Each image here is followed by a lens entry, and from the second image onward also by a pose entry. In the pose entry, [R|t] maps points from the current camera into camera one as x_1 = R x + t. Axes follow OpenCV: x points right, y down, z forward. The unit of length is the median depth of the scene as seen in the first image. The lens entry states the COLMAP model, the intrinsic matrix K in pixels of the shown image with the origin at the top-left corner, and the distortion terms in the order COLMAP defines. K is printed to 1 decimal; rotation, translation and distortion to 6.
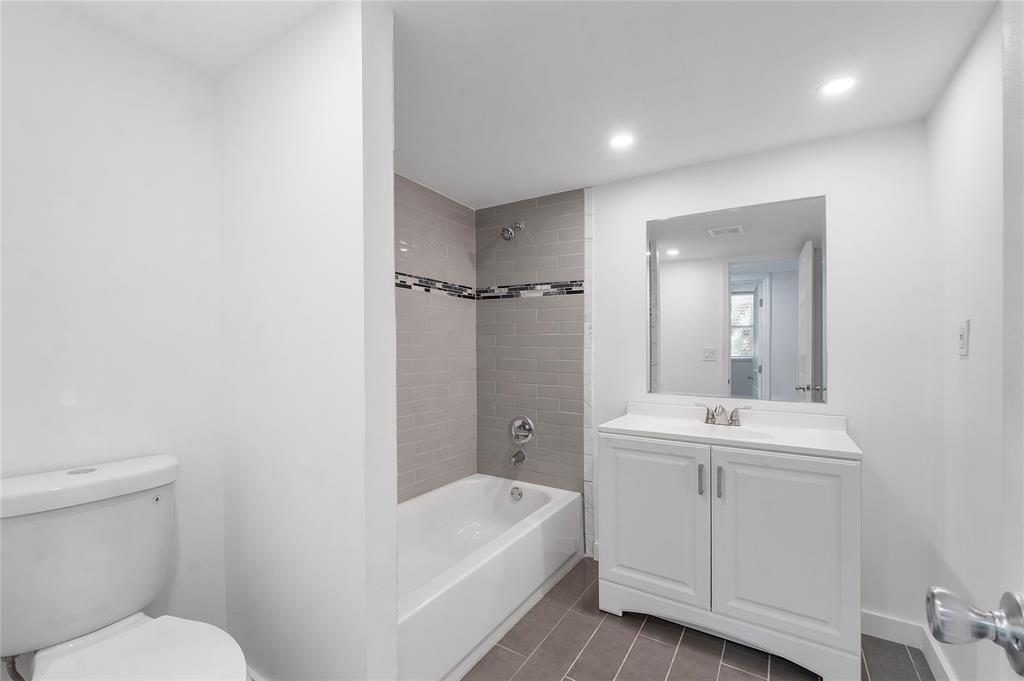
lens RADIAL K [[434.0, 0, 506.6], [0, 434.0, 343.7], [0, 0, 1]] dist [-0.008279, 0.000133]
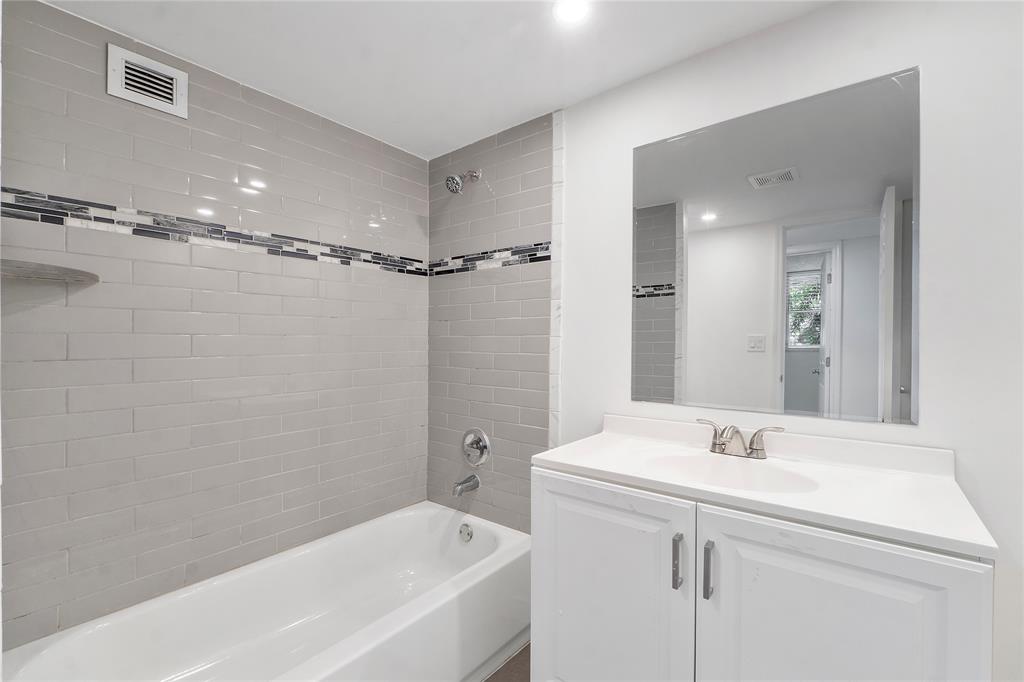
lens RADIAL K [[446.5, 0, 515.6], [0, 446.5, 348.9], [0, 0, 1]] dist [-0.010061, 0.000496]
pose [[0.995036, -0.009567, -0.099057, 0.183031], [0.012457, 0.999513, 0.028594, 0.008158], [0.098736, -0.029686, 0.994671, 0.248349]]
